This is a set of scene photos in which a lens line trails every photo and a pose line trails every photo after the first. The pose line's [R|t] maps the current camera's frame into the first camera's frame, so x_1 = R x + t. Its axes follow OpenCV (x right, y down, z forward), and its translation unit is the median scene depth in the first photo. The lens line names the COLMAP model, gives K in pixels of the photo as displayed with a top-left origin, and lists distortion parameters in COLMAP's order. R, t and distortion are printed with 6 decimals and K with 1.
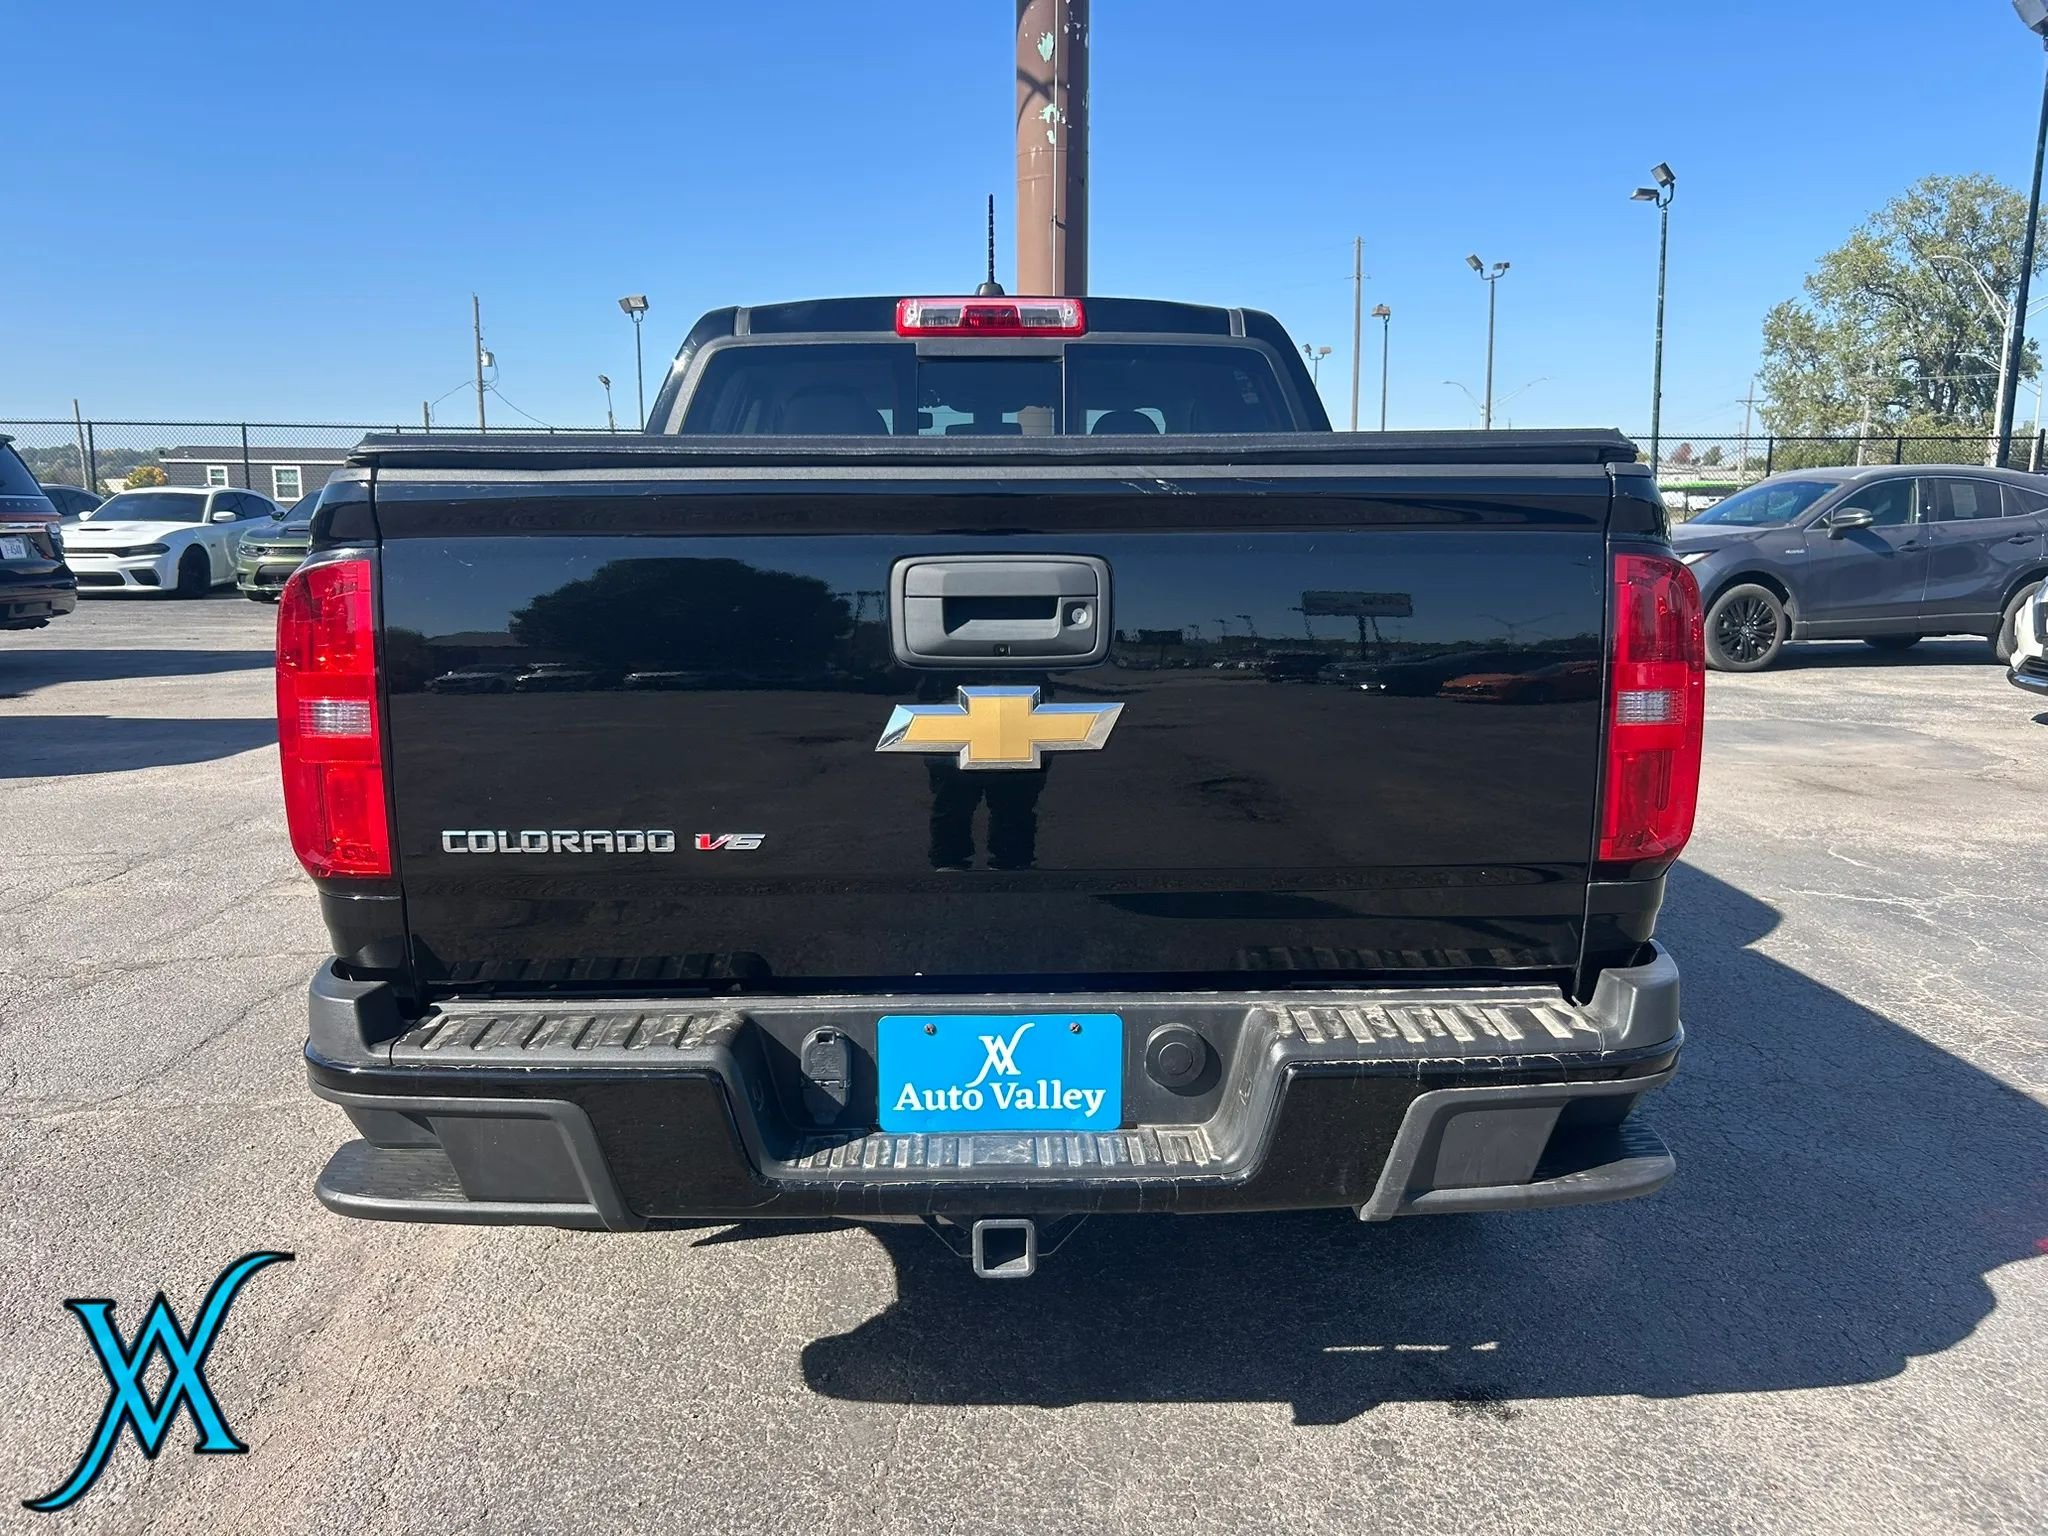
lens RADIAL K [[1567.2, 0, 1024.0], [0, 1567.2, 768.0], [0, 0, 1]] dist [0.036766, -0.030056]
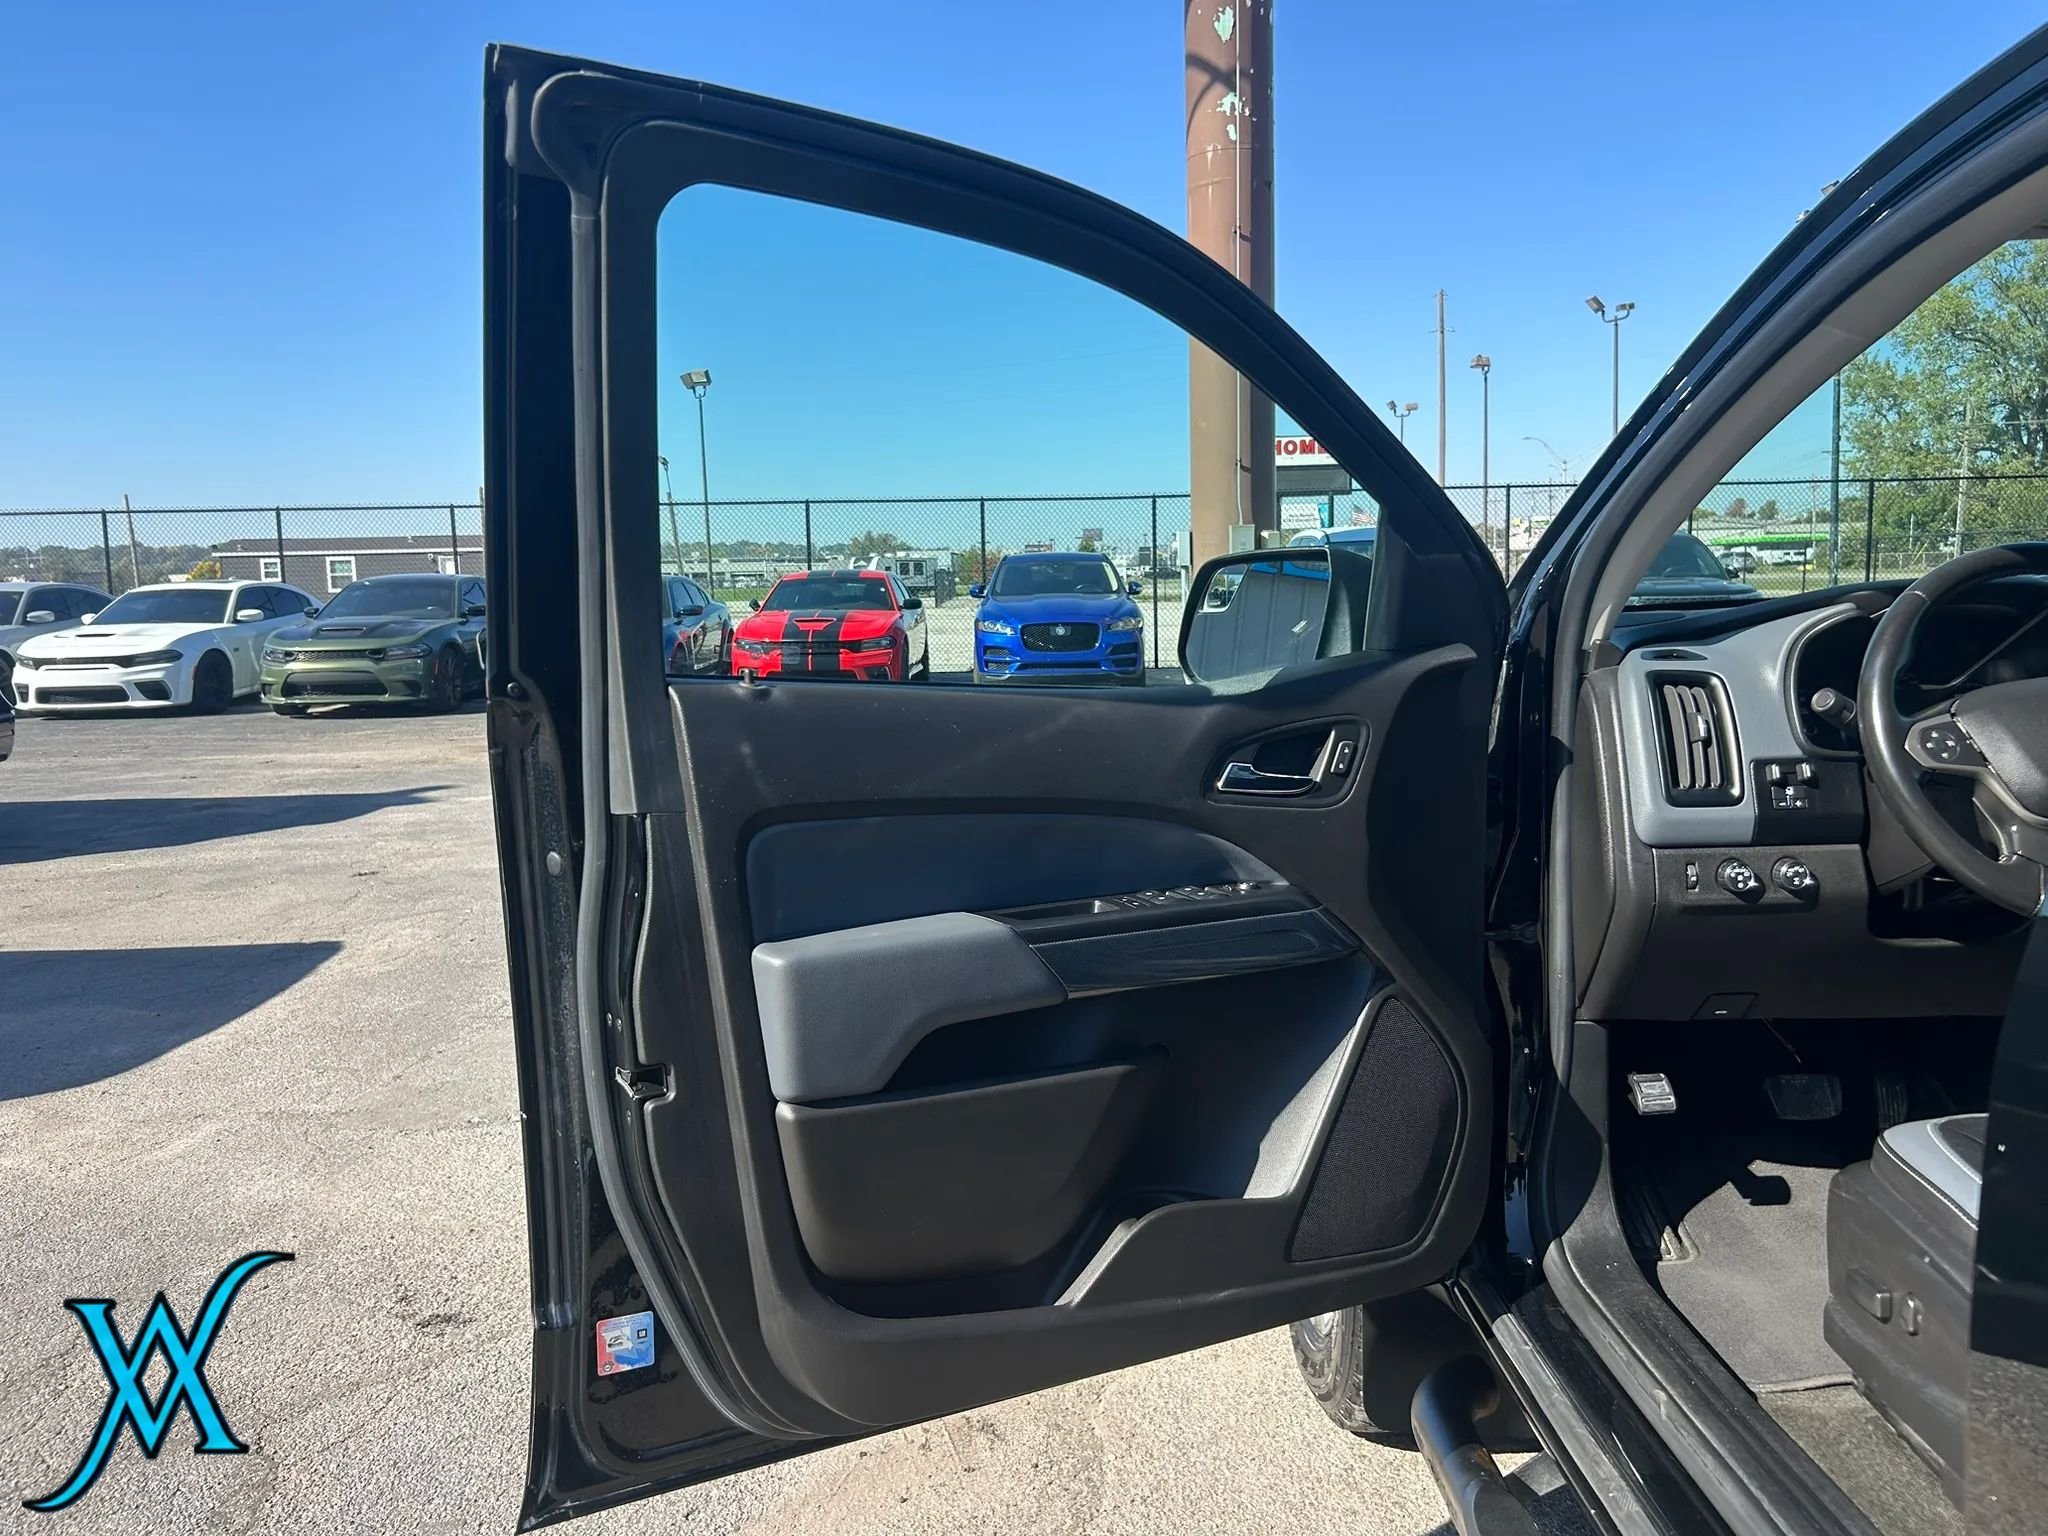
lens RADIAL K [[1547.3, 0, 1039.4], [0, 1547.3, 782.4], [0, 0, 1]] dist [0.044312, -0.055922]
pose [[0.999536, -0.023285, -0.019630, -0.102147], [0.022601, 0.999152, -0.034405, -0.046364], [0.020414, 0.033945, 0.999215, 0.261855]]
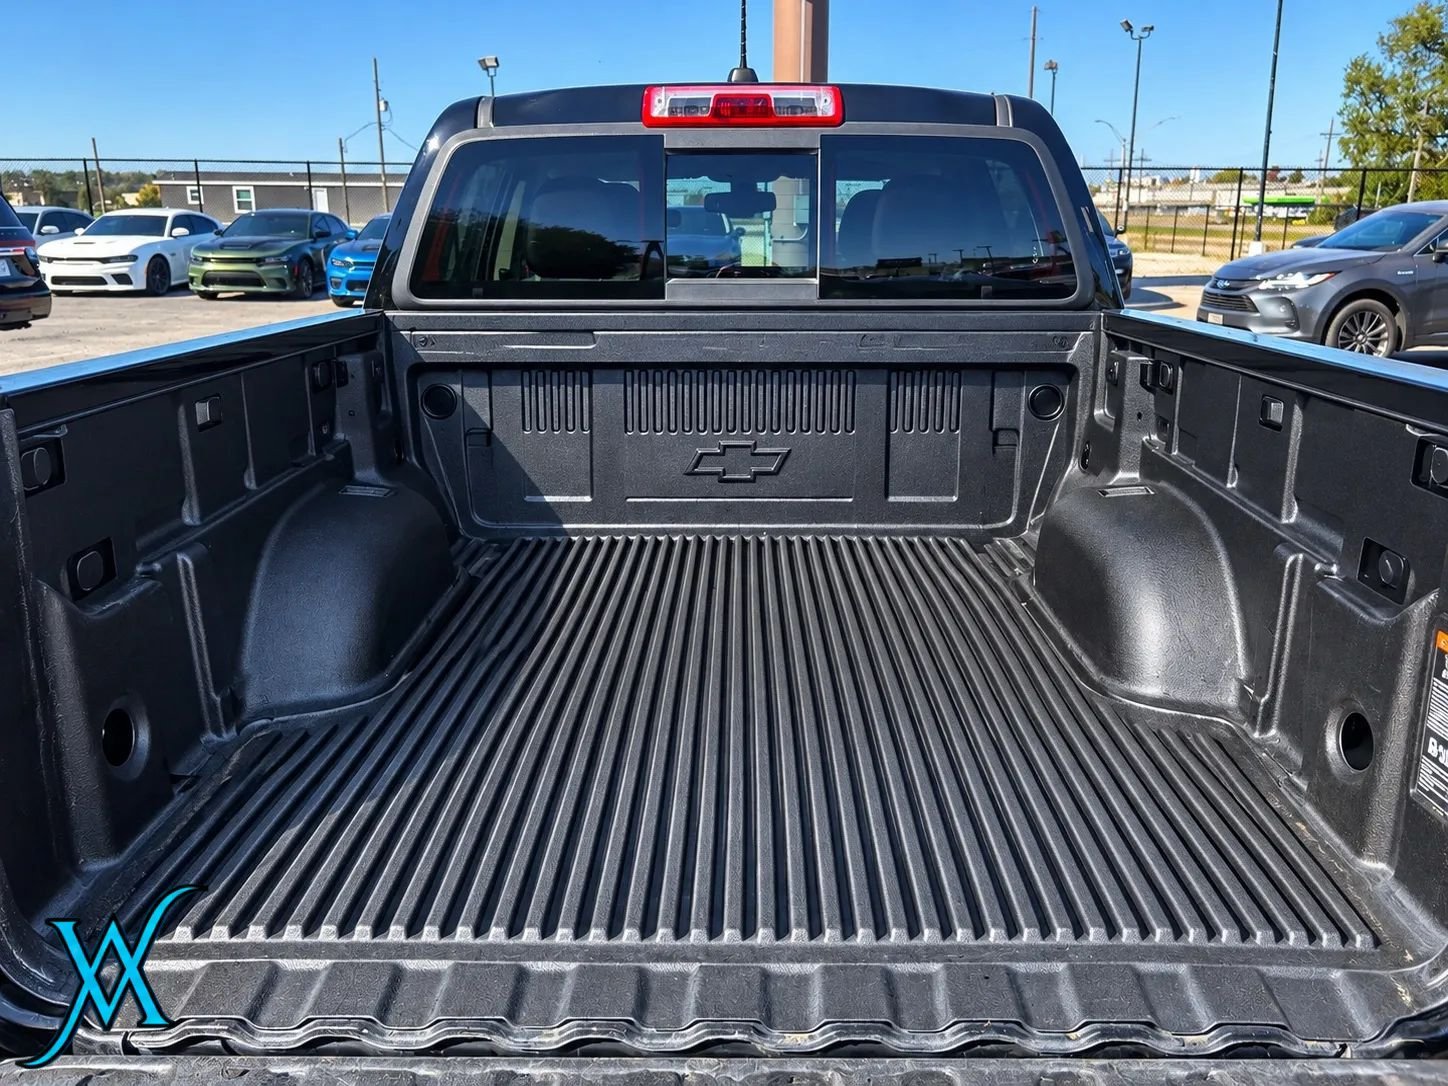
lens RADIAL K [[1109.4, 0, 731.0], [0, 1109.4, 527.3], [0, 0, 1]] dist [0.037319, -0.026901]
pose [[0.999139, 0.011959, -0.039729, 0.000396], [-0.007561, 0.994005, 0.109075, -0.026705], [0.040796, -0.108681, 0.993239, 0.075408]]
